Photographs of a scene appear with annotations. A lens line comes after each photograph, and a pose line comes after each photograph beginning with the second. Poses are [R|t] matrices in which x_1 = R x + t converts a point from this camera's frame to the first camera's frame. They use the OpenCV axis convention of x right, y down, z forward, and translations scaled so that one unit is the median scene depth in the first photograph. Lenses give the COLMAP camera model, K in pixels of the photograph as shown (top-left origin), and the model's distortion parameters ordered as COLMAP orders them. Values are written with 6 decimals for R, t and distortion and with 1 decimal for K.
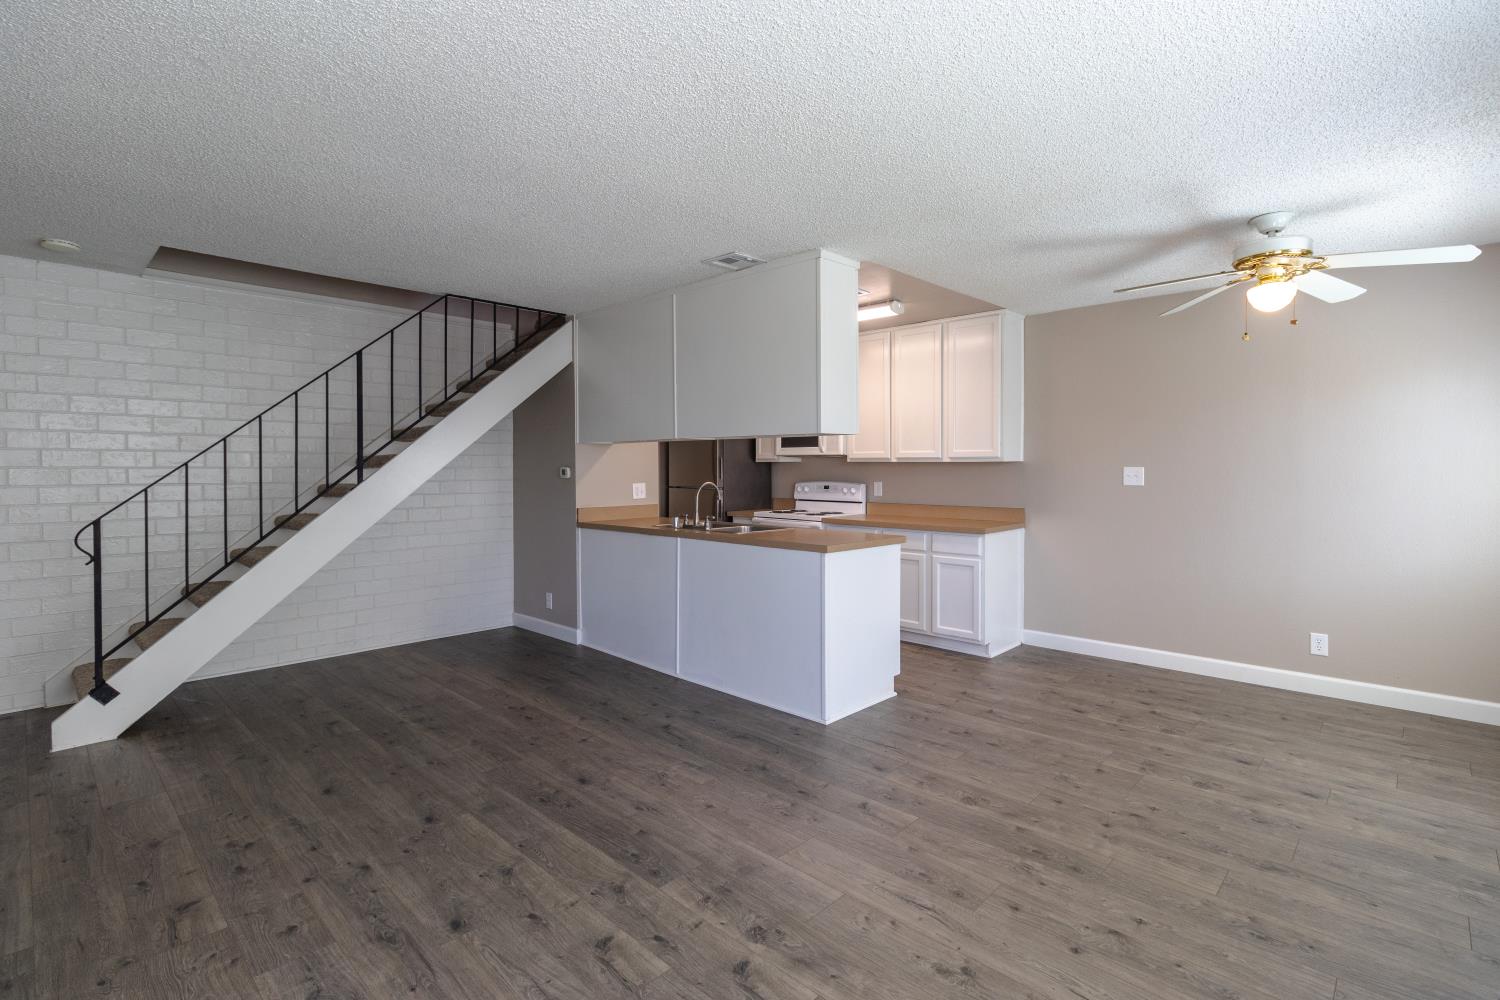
lens RADIAL K [[700.6, 0, 769.6], [0, 700.6, 483.2], [0, 0, 1]] dist [0.001578, 0.000500]
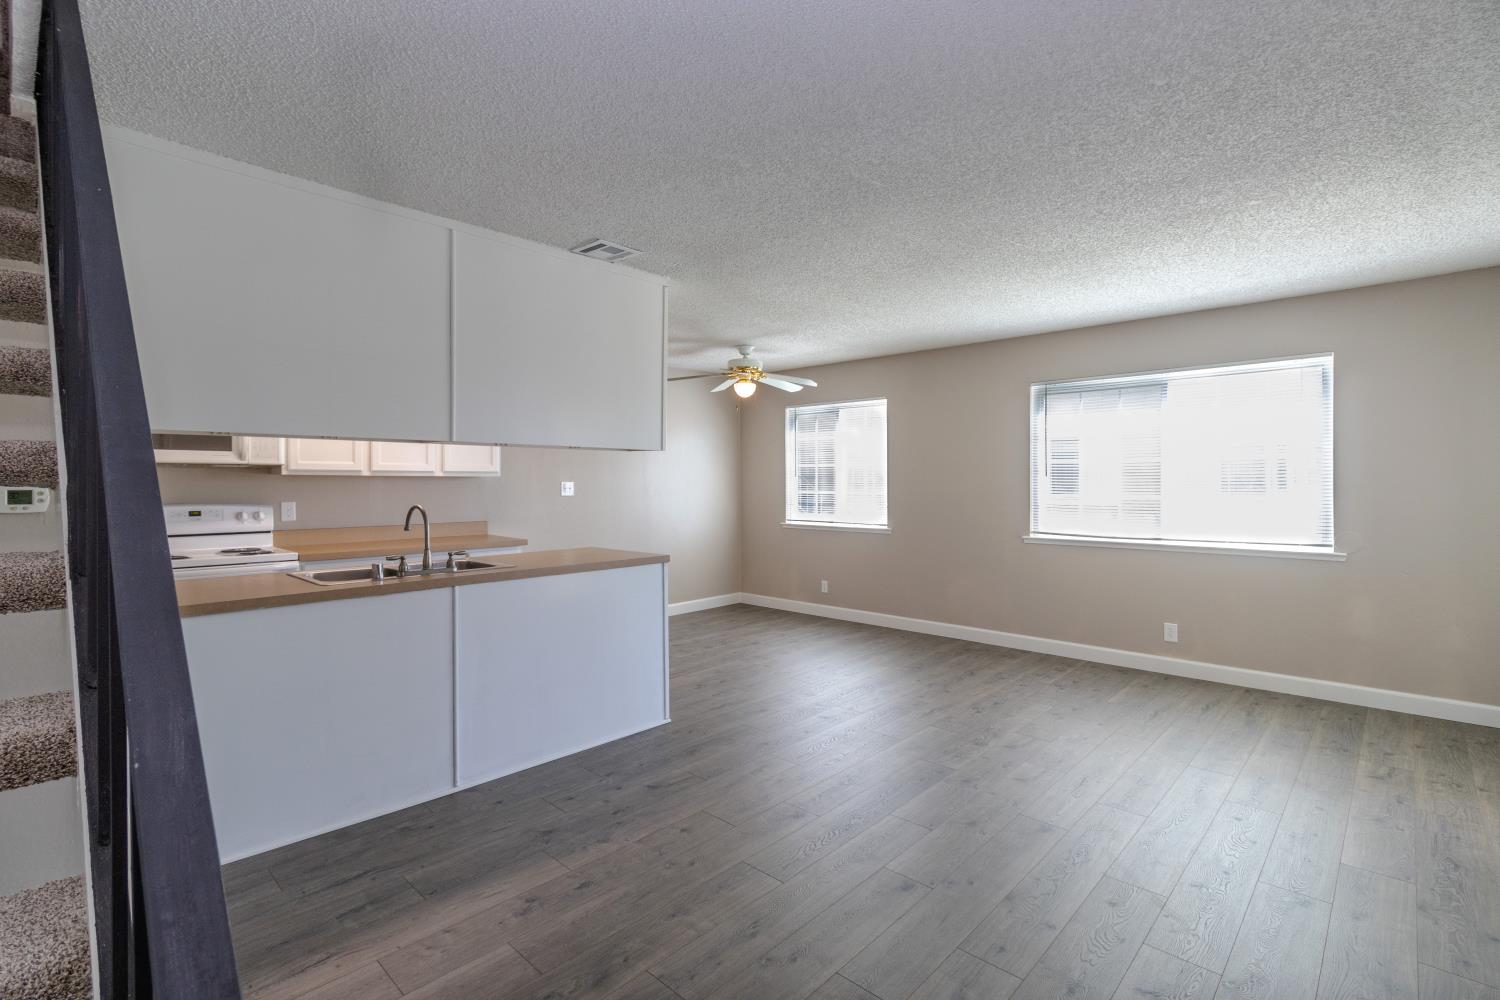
lens RADIAL K [[701.2, 0, 748.1], [0, 701.2, 483.6], [0, 0, 1]] dist [-0.017158, -0.000007]
pose [[0.002199, -0.004277, 0.999988, -1.130733], [0.022988, 0.999727, 0.004225, -0.025535], [-0.999733, 0.022978, 0.002297, 0.991968]]
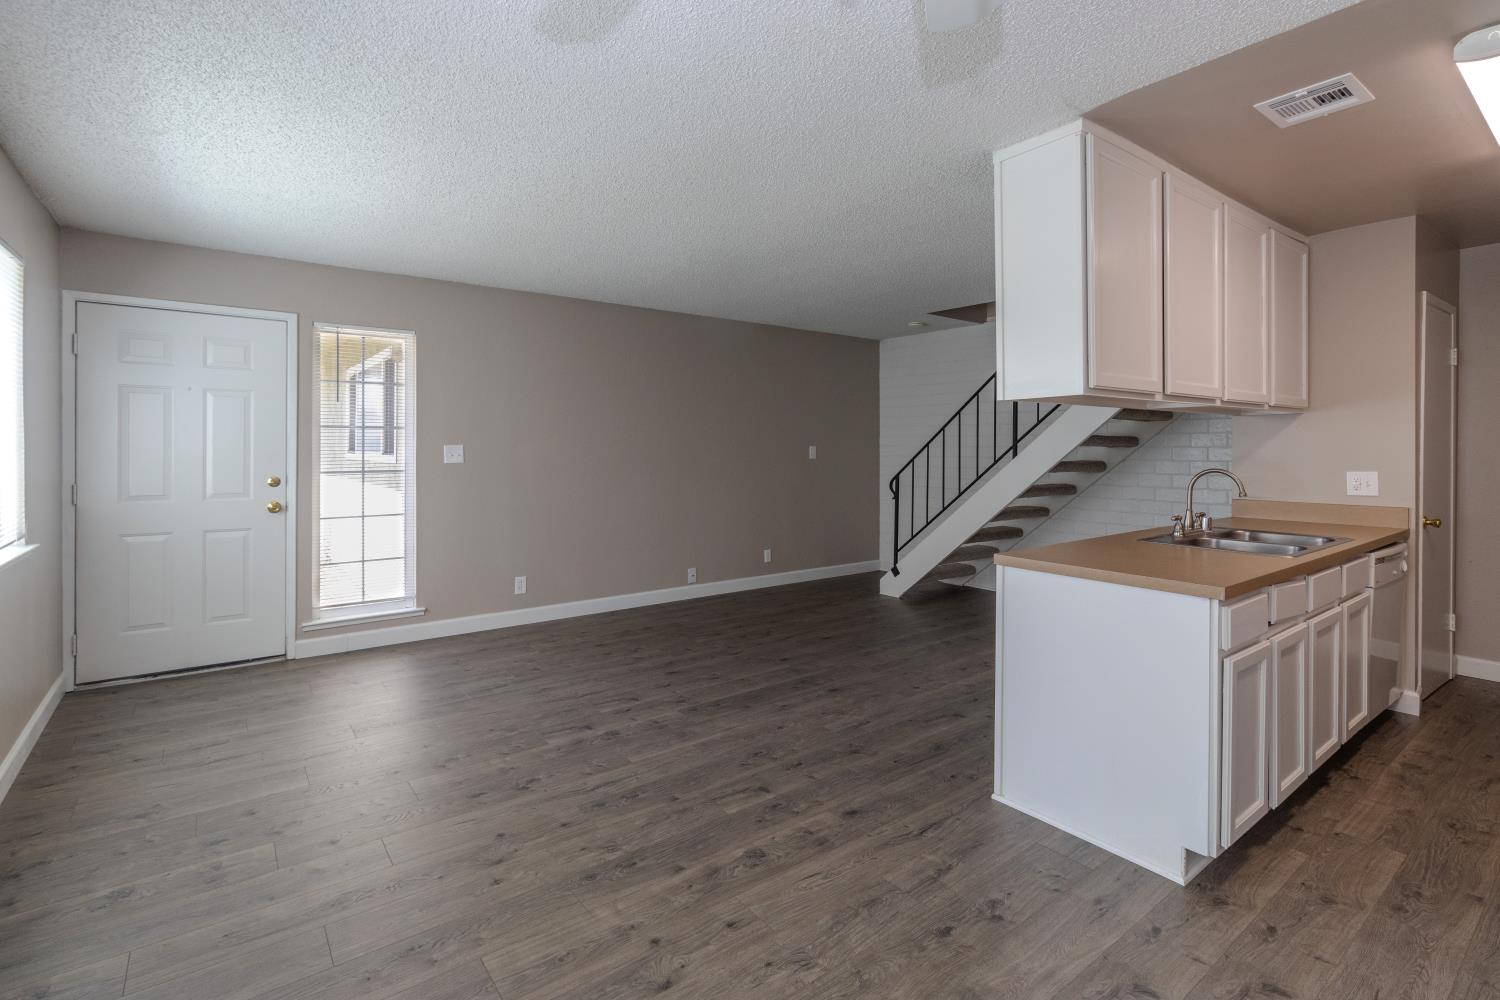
lens RADIAL K [[701.7, 0, 751.4], [0, 701.7, 442.5], [0, 0, 1]] dist [0.000964, 0.000646]
pose [[-0.163356, -0.005307, -0.986553, 0.968987], [-0.023376, 0.999726, -0.001507, -0.021505], [0.986290, 0.022816, -0.163436, 0.989065]]
